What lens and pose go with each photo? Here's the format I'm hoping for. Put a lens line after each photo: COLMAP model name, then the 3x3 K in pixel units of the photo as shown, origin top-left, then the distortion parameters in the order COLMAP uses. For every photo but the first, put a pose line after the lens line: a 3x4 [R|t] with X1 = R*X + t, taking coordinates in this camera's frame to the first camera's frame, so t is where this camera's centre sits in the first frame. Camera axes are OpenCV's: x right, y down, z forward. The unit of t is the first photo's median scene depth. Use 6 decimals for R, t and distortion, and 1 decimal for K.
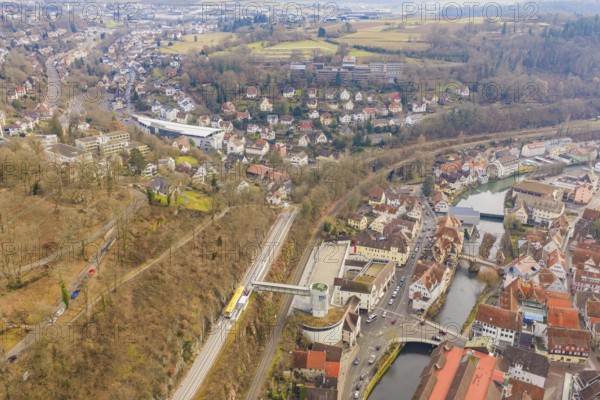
lens RADIAL K [[510.2, 0, 300.0], [0, 510.2, 200.0], [0, 0, 1]] dist [-0.008694, -0.006512]
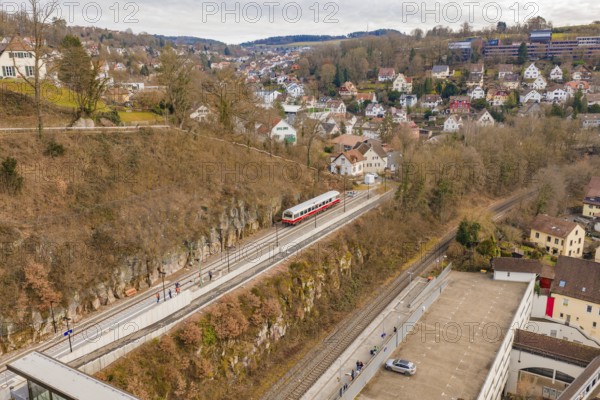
lens RADIAL K [[510.2, 0, 300.0], [0, 510.2, 200.0], [0, 0, 1]] dist [-0.008694, -0.006512]
pose [[0.944672, 0.072246, -0.319963, 0.033795], [-0.110028, 0.988722, -0.101602, 0.048858], [0.309014, 0.131185, 0.941967, 0.382749]]
